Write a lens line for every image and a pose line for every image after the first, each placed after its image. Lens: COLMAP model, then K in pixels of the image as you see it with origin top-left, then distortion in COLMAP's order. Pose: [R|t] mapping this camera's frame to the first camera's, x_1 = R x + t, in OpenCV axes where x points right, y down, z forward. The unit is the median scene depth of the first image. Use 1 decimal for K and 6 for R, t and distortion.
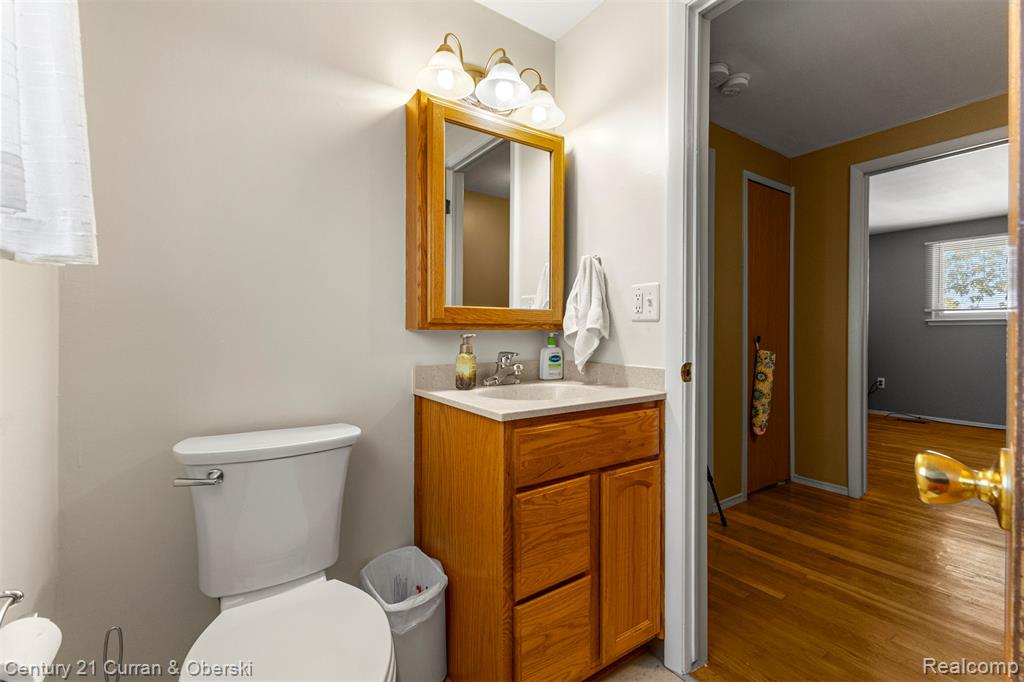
lens RADIAL K [[446.8, 0, 511.1], [0, 446.8, 338.4], [0, 0, 1]] dist [0.020035, -0.004479]
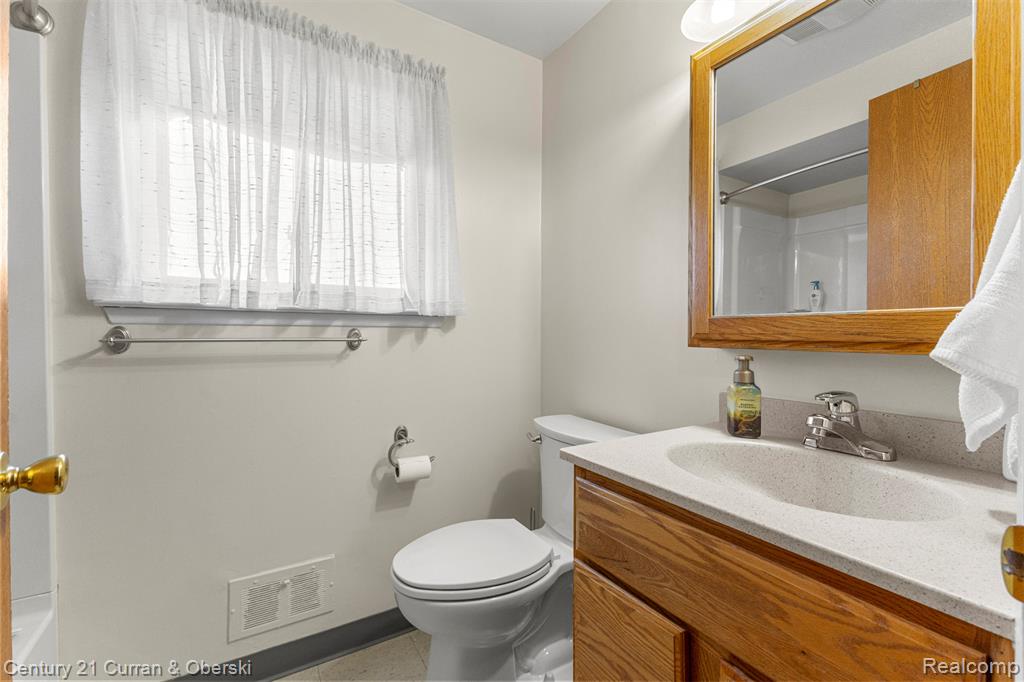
lens RADIAL K [[446.8, 0, 513.1], [0, 446.8, 337.3], [0, 0, 1]] dist [0.020035, -0.004479]
pose [[-0.072925, 0.008166, -0.997304, 0.706609], [-0.013346, 0.999869, 0.009163, -0.045060], [0.997248, 0.013979, -0.072806, 0.813660]]
